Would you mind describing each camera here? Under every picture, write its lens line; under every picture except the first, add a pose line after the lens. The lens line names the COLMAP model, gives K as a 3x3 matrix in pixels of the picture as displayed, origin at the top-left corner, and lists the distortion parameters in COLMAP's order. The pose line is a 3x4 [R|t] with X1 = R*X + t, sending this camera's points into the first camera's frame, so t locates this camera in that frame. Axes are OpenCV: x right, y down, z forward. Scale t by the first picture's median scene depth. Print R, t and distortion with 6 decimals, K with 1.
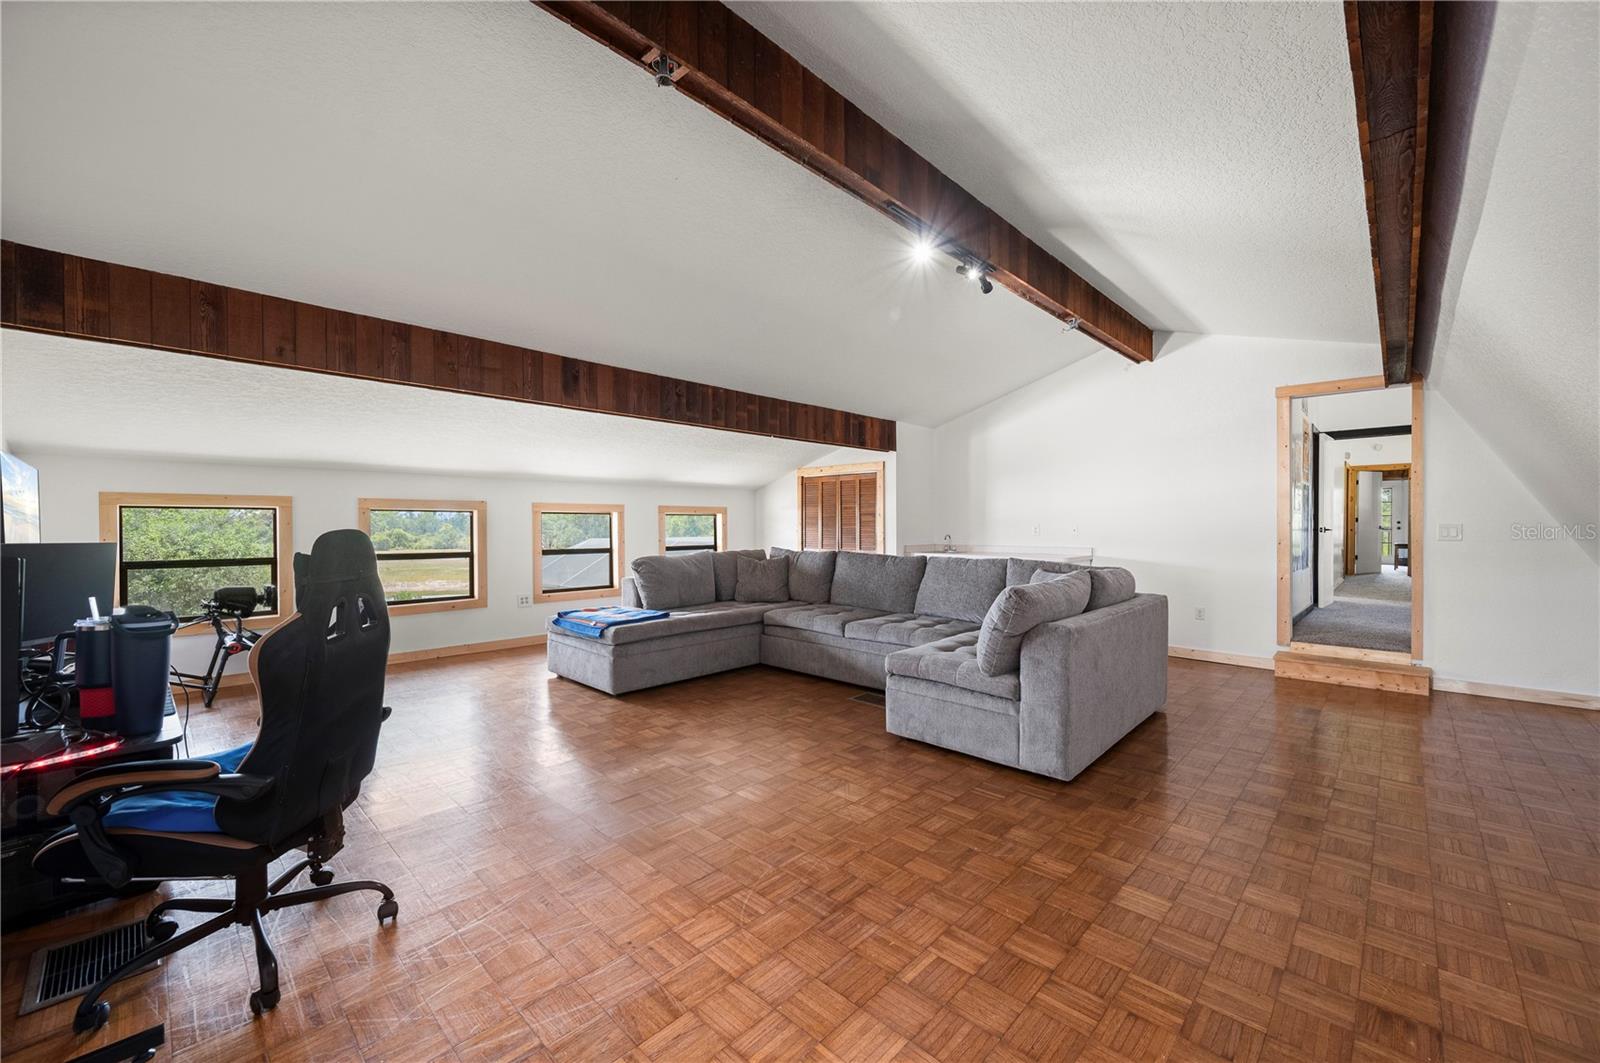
lens RADIAL K [[640.3, 0, 799.5], [0, 640.3, 524.4], [0, 0, 1]] dist [-0.007214, -0.000250]
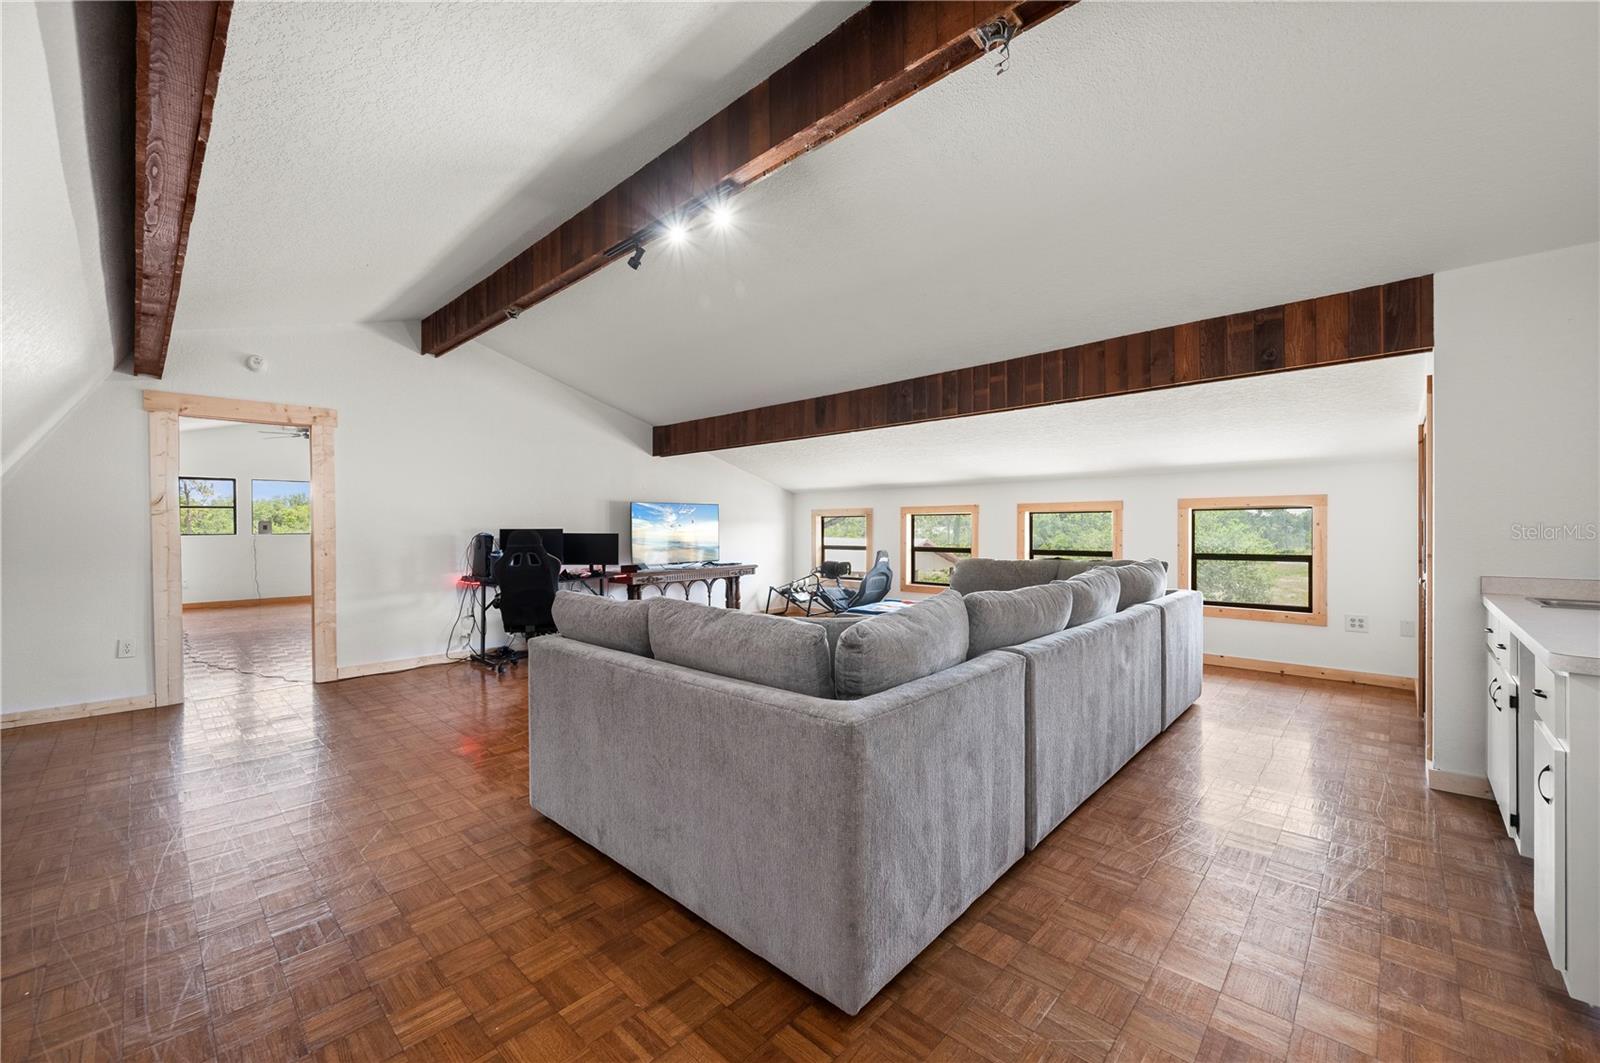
lens RADIAL K [[640.3, 0, 805.3], [0, 640.3, 529.1], [0, 0, 1]] dist [-0.007214, -0.000250]
pose [[-0.001747, 0.004935, -0.999986, 0.688223], [0.005540, 0.999973, 0.004925, 0.000483], [0.999983, -0.005531, -0.001774, 0.711497]]
